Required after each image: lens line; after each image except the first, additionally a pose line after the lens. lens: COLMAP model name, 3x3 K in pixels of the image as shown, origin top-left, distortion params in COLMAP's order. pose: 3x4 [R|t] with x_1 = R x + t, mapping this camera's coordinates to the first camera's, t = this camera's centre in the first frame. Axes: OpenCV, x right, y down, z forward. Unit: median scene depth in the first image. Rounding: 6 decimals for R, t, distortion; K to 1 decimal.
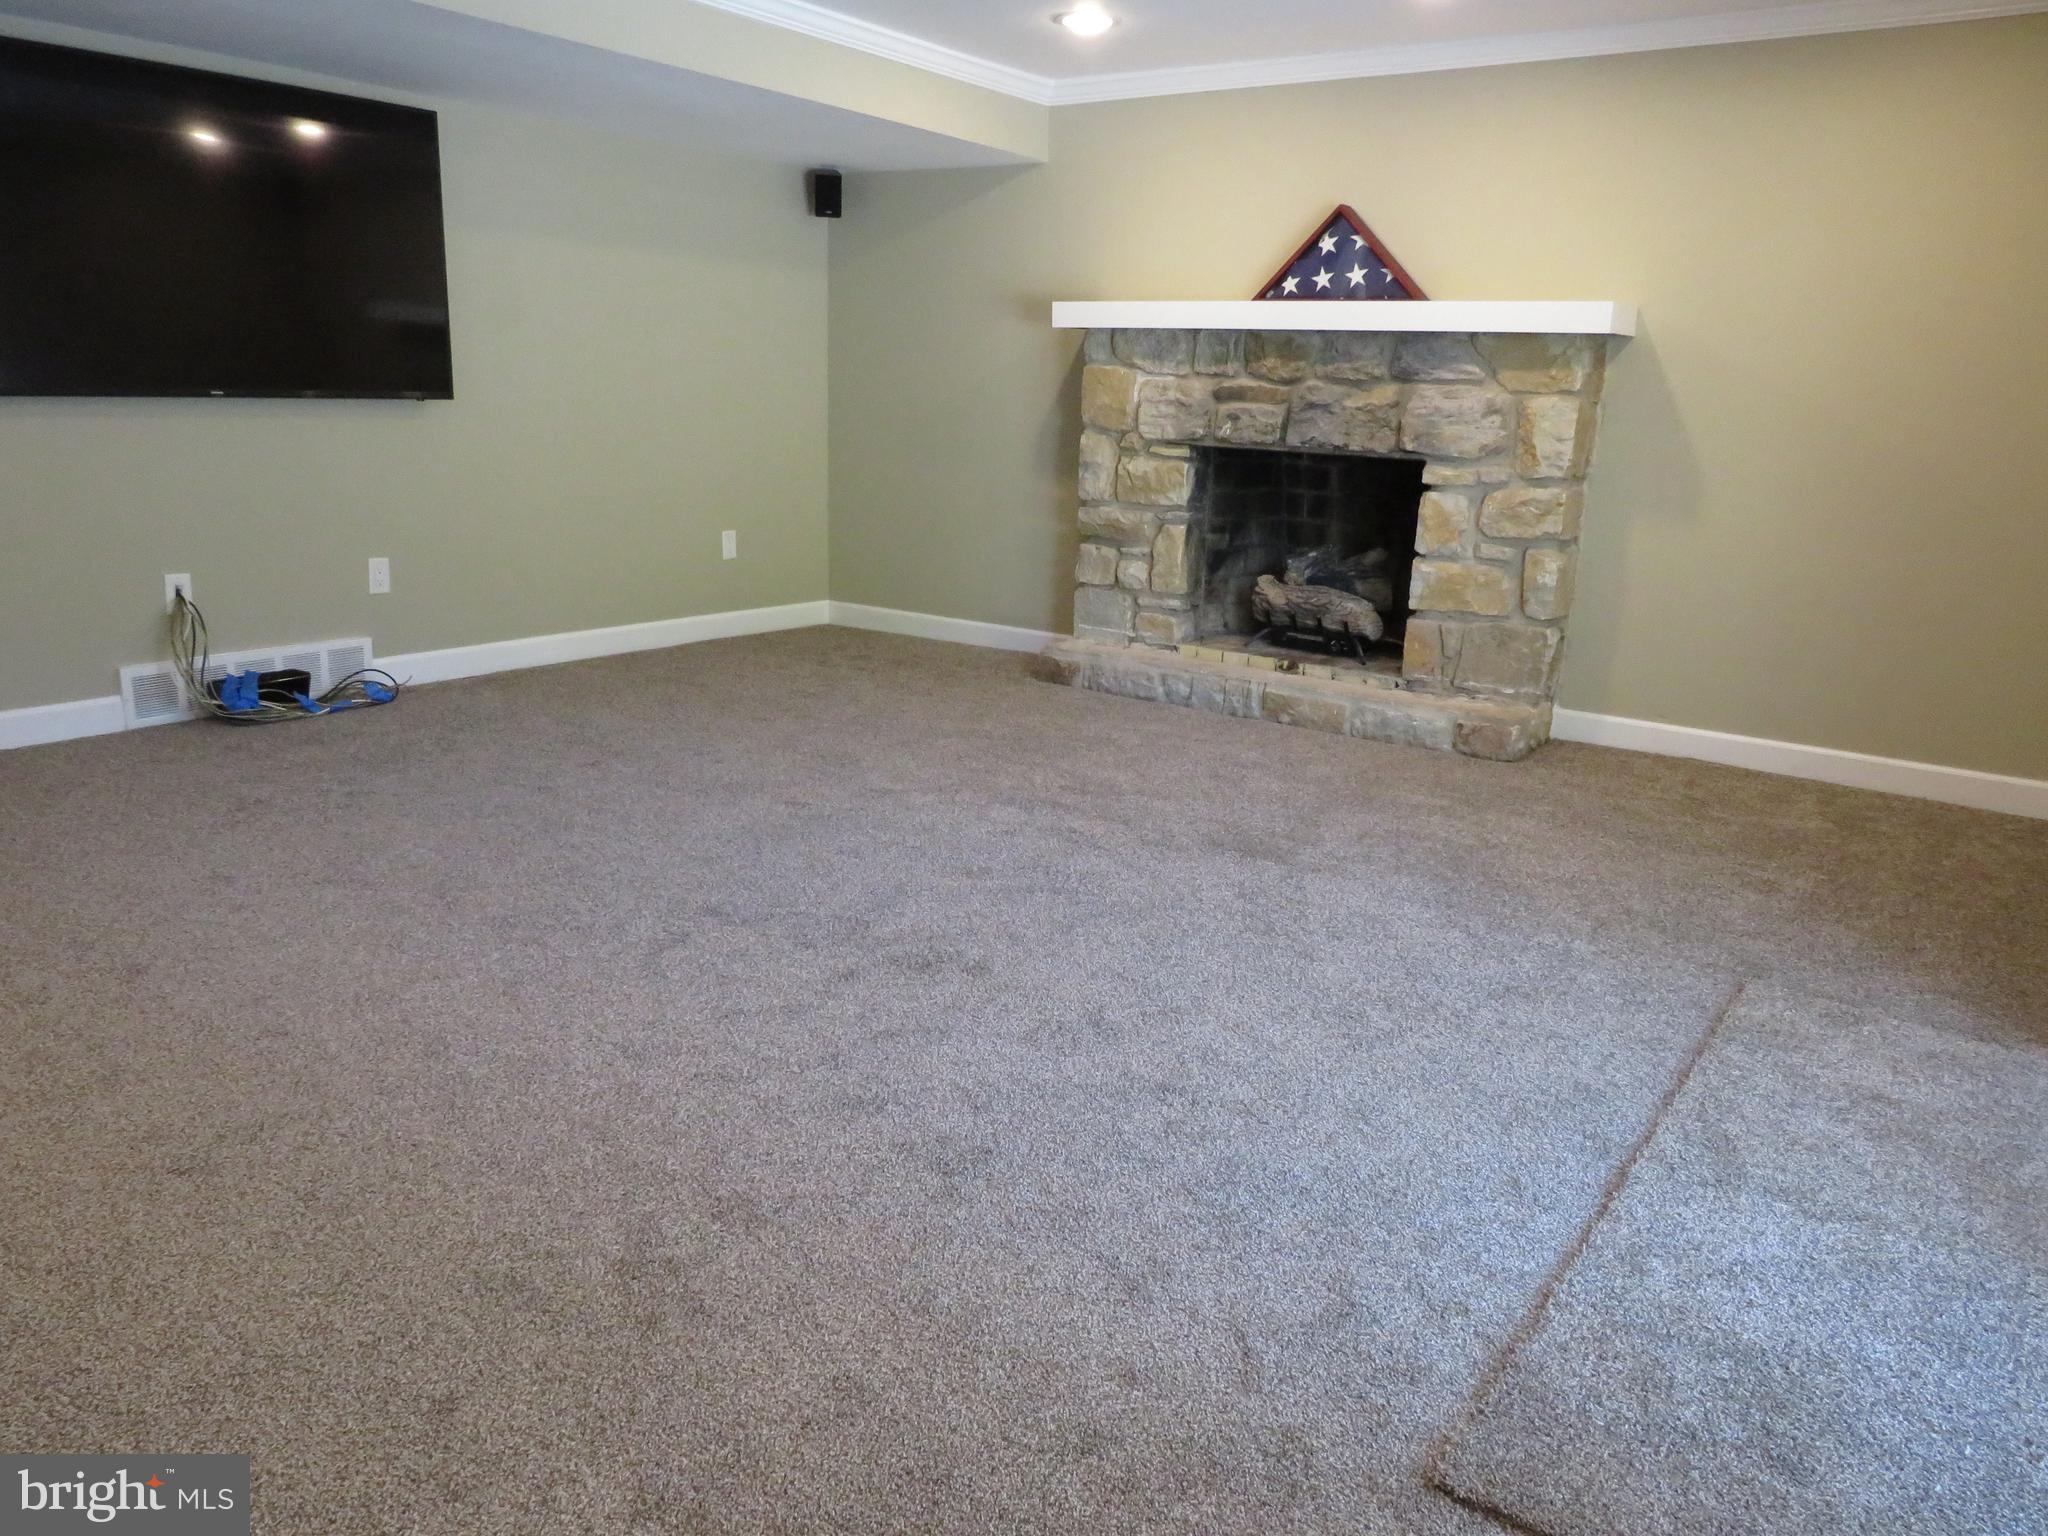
lens RADIAL K [[1477.2, 0, 1023.4], [0, 1477.2, 772.3], [0, 0, 1]] dist [-0.021788, 0.024957]
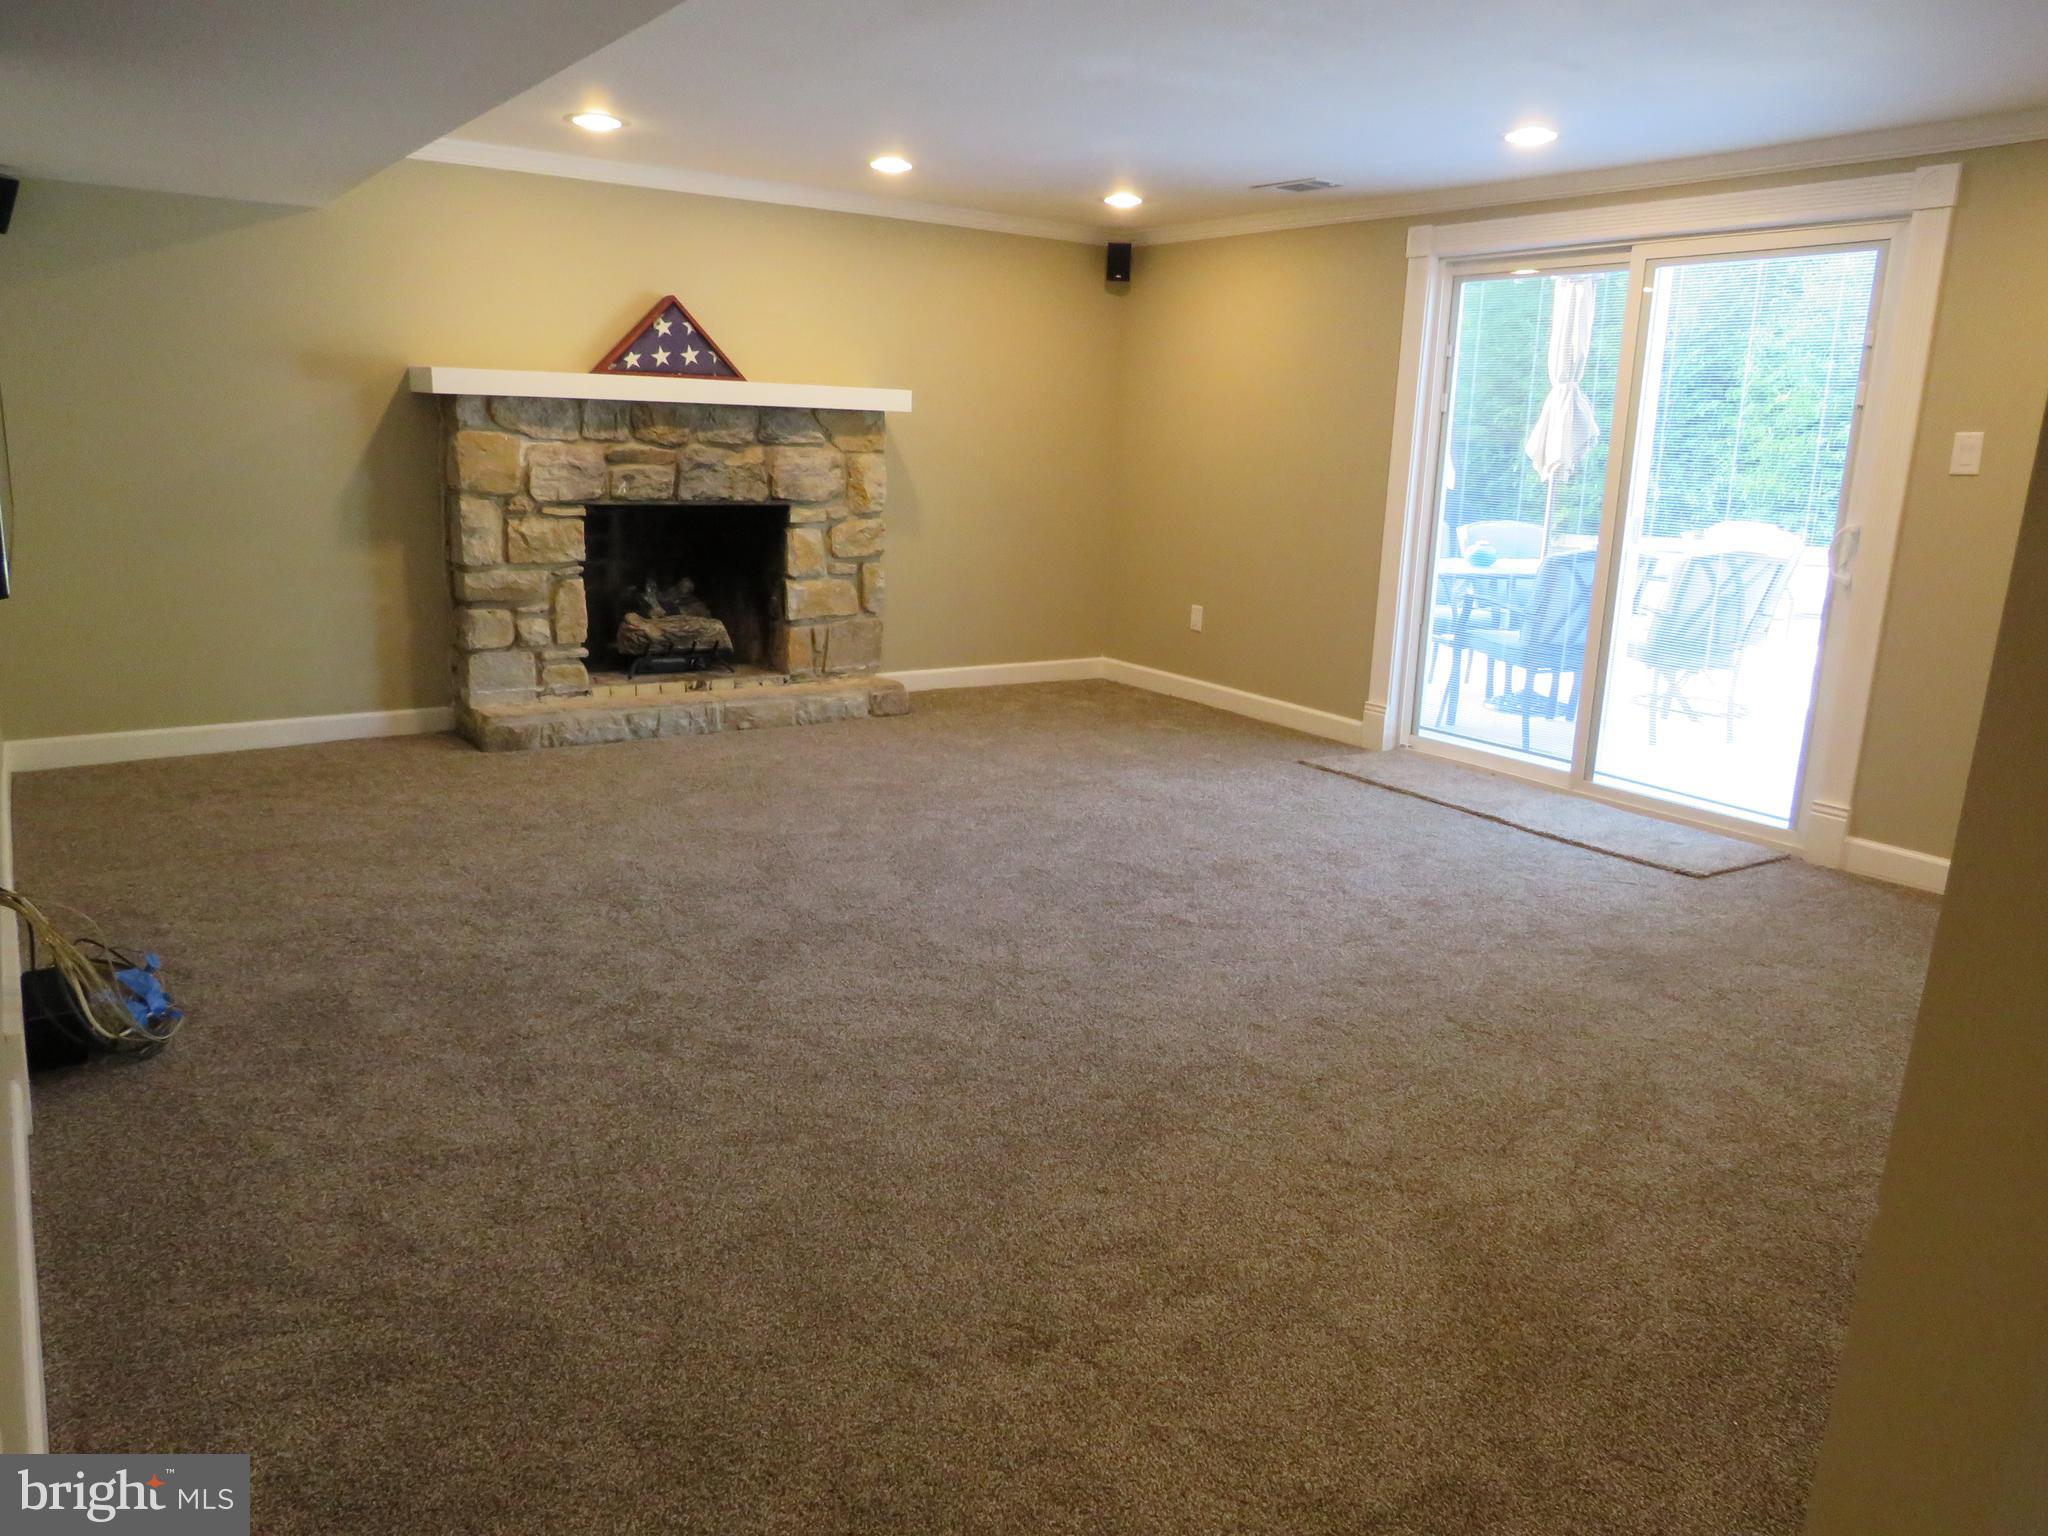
lens RADIAL K [[1477.2, 0, 1023.4], [0, 1477.2, 772.3], [0, 0, 1]] dist [-0.021788, 0.024957]
pose [[0.325500, -0.237901, 0.915124, -0.844236], [0.216724, 0.960836, 0.172698, -0.155300], [-0.920370, 0.142116, 0.364311, 0.350684]]
